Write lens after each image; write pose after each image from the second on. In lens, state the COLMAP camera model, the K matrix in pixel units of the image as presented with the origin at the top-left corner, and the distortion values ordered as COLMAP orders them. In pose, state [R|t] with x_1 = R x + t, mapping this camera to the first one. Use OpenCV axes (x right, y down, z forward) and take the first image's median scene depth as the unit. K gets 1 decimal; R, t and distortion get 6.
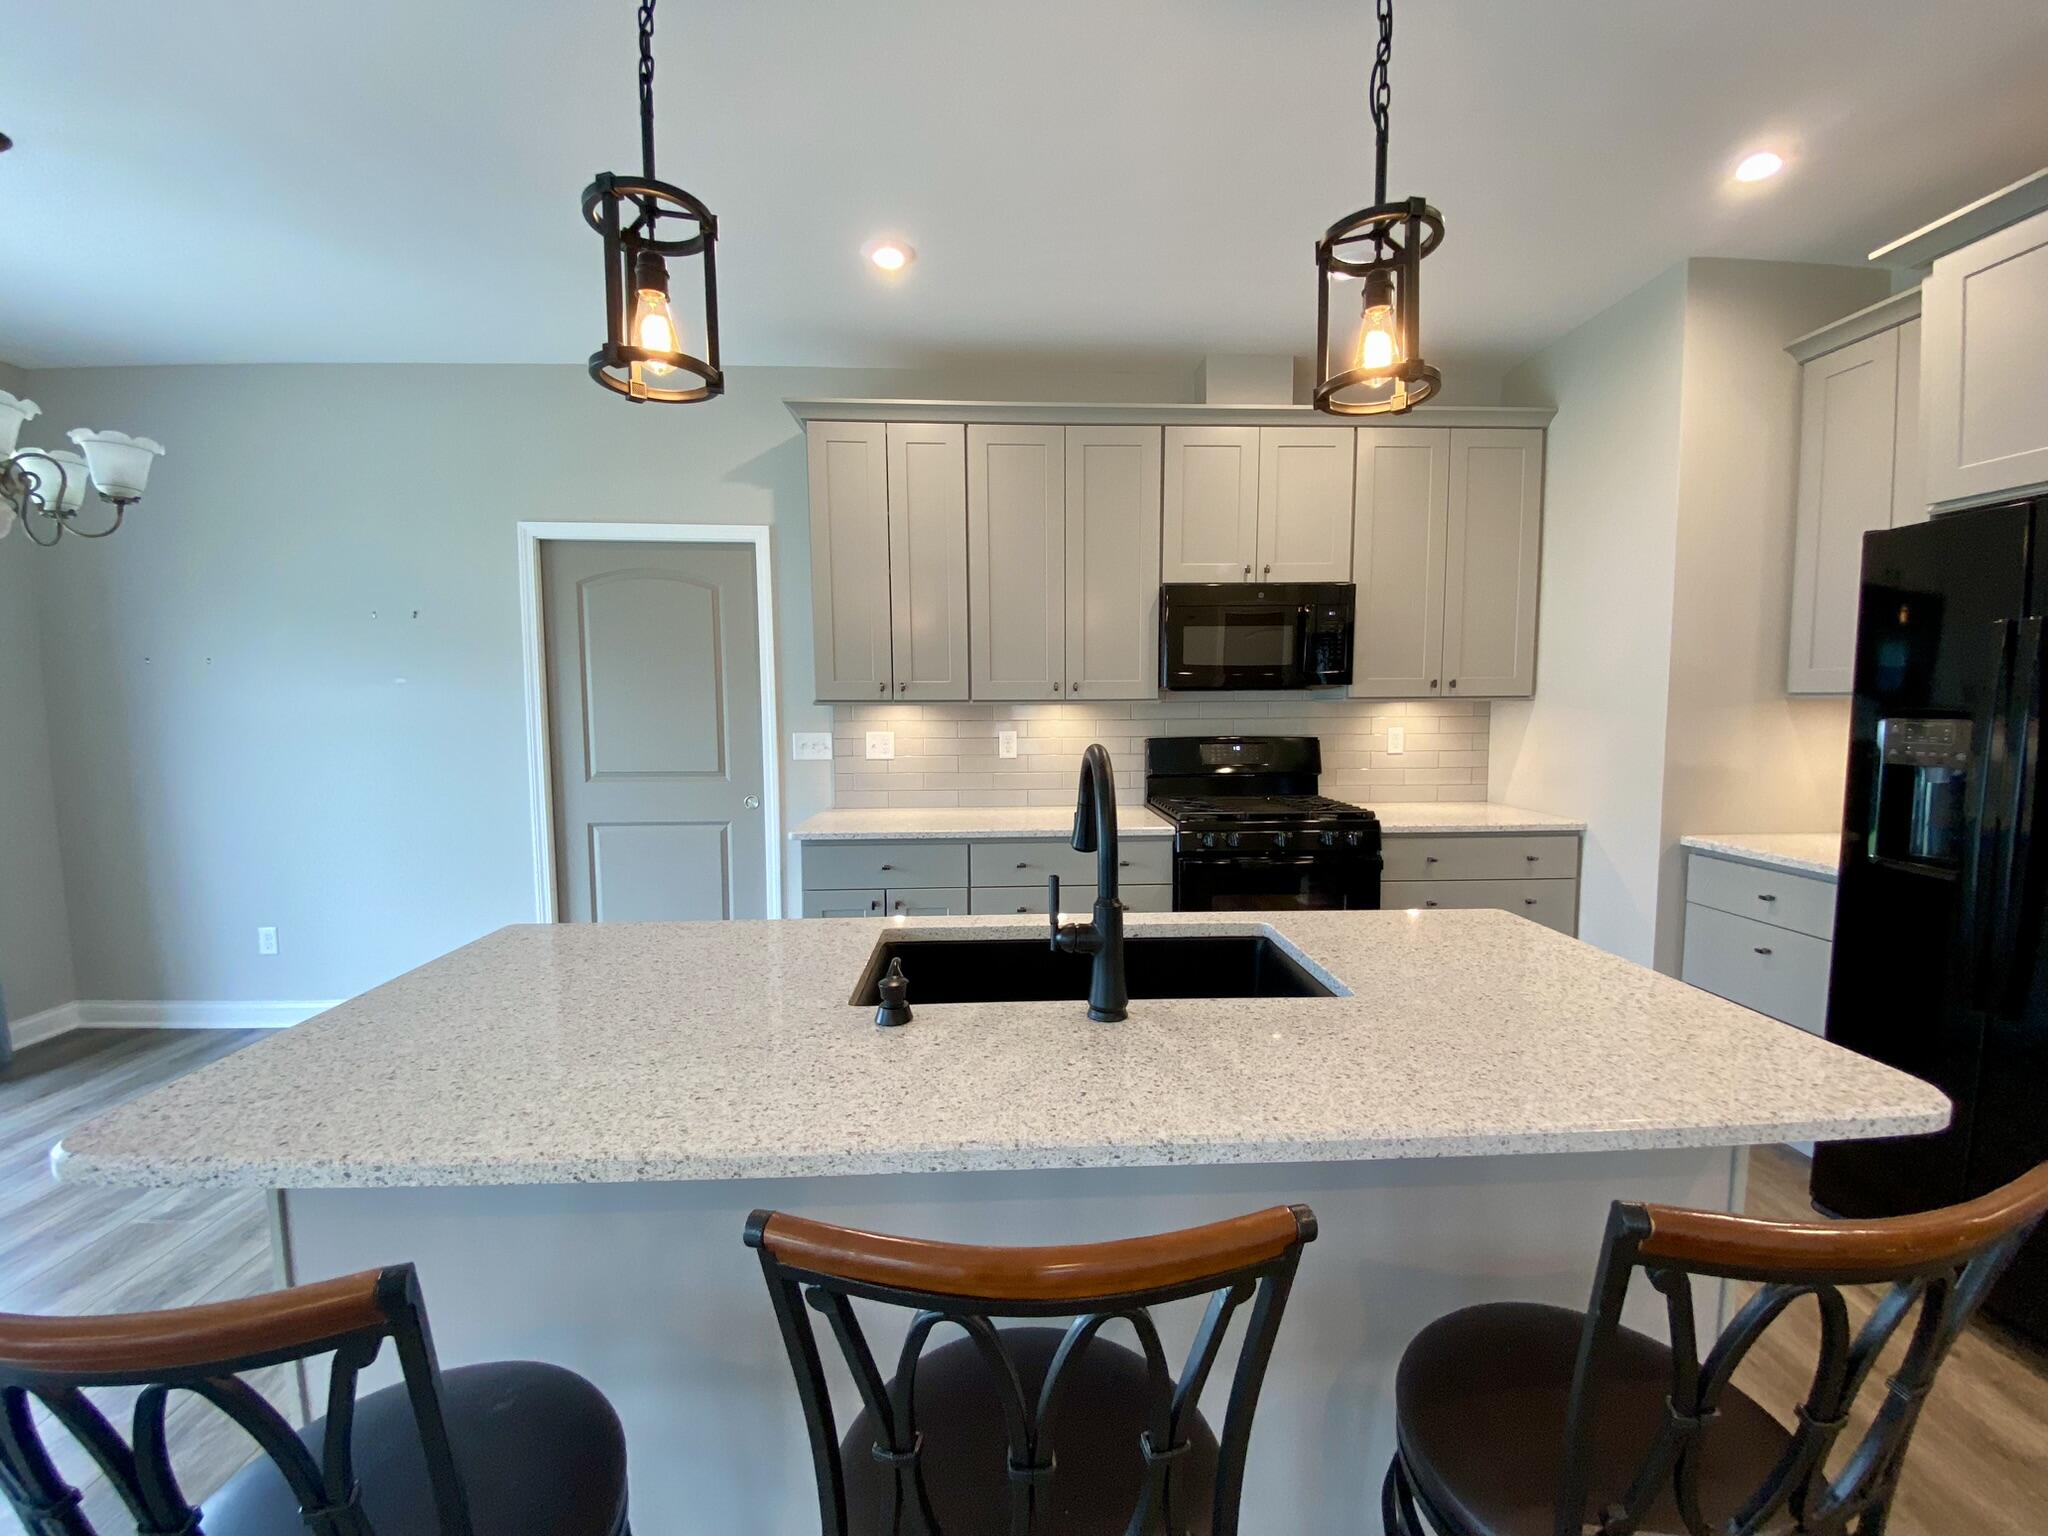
lens RADIAL K [[824.5, 0, 1029.1], [0, 824.5, 774.7], [0, 0, 1]] dist [0.009044, -0.013140]
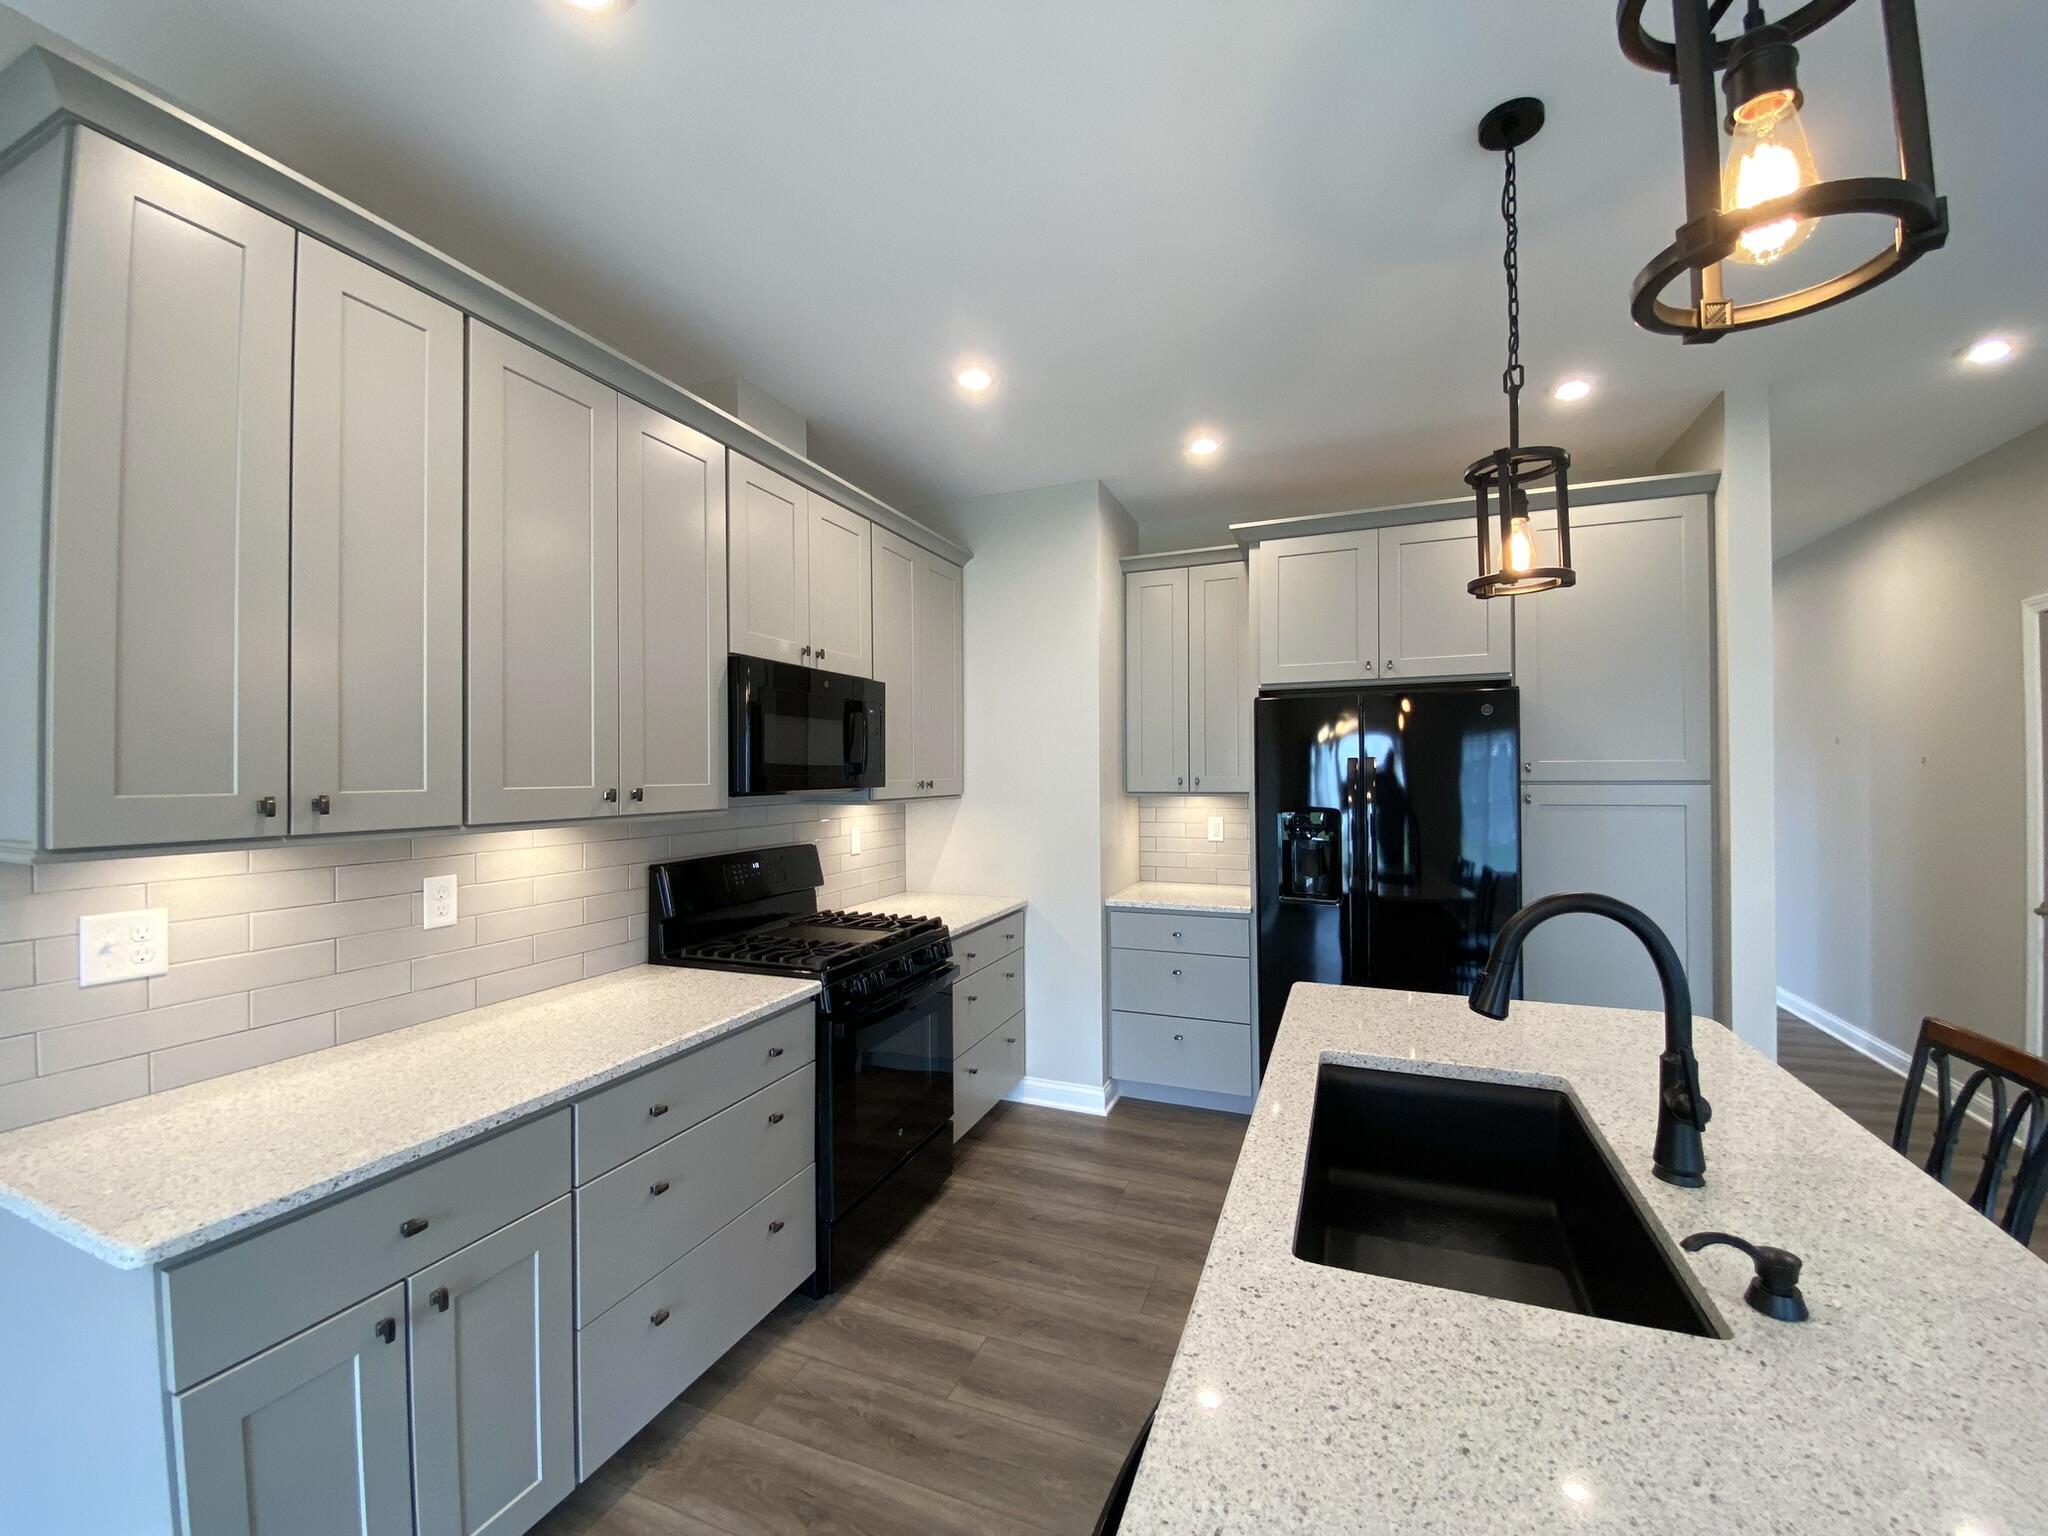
lens RADIAL K [[824.5, 0, 1025.0], [0, 824.5, 762.9], [0, 0, 1]] dist [0.009044, -0.013140]
pose [[0.419805, 0.012547, 0.907528, -0.395967], [0.086145, 0.994840, -0.053603, -0.071456], [-0.903517, 0.100681, 0.416558, 0.460930]]
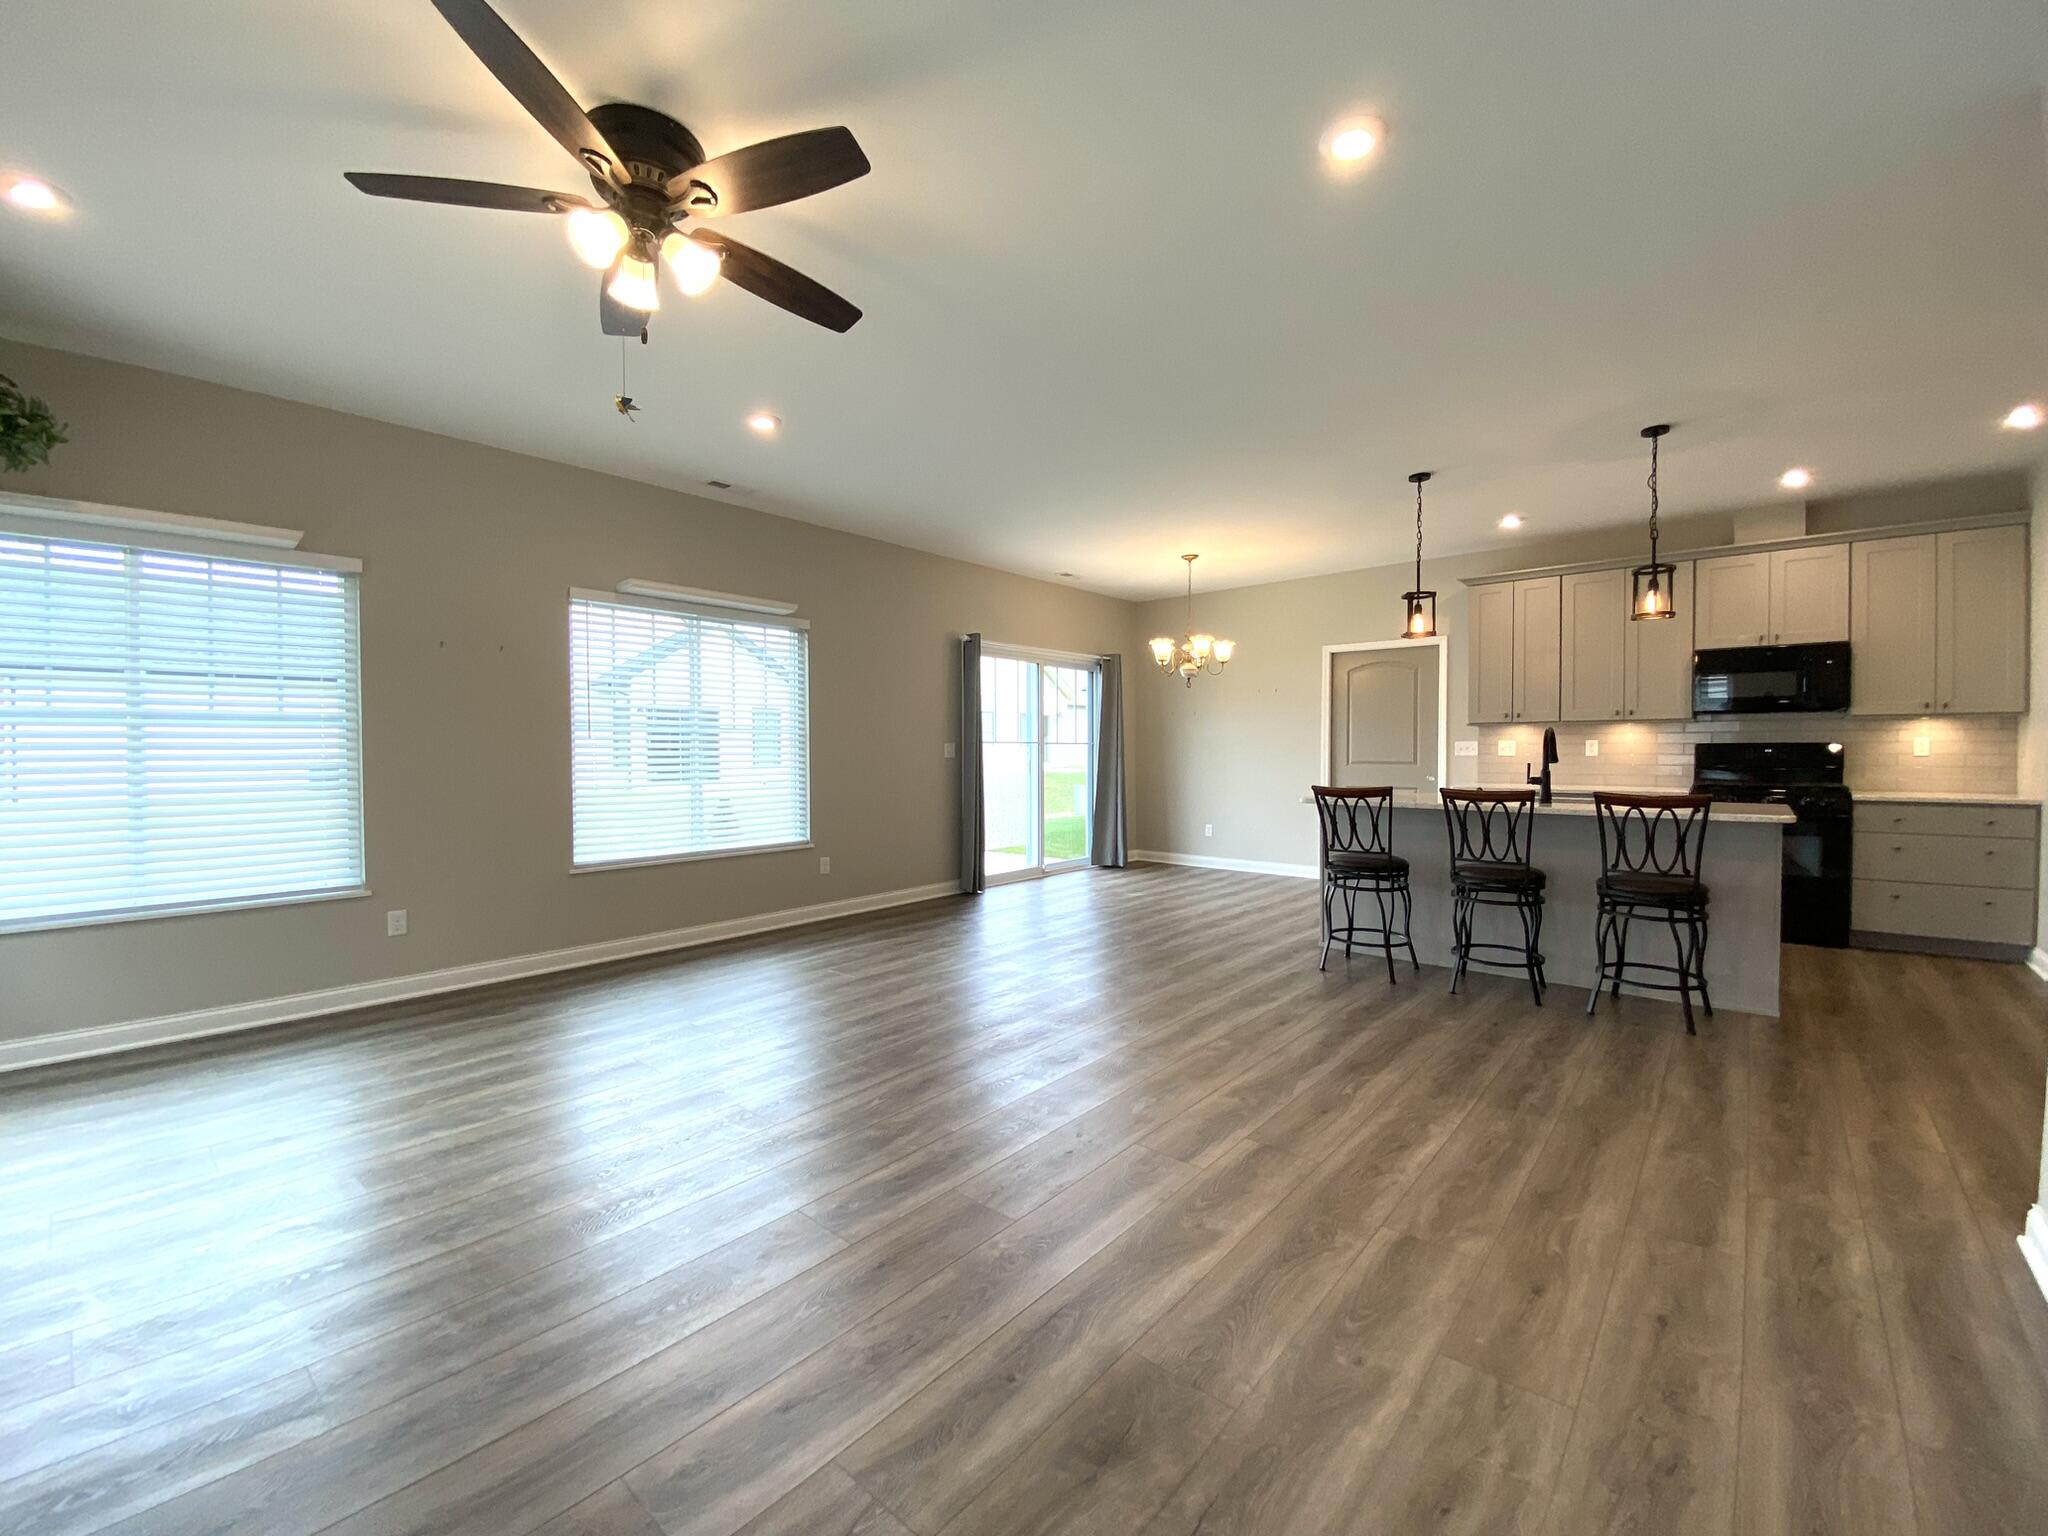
lens RADIAL K [[824.5, 0, 1030.6], [0, 824.5, 768.1], [0, 0, 1]] dist [0.009044, -0.013140]
pose [[0.723540, 0.018577, -0.690032, 0.345535], [-0.059884, 0.997558, -0.035935, 0.149037], [0.687680, 0.067323, 0.722886, -1.130916]]
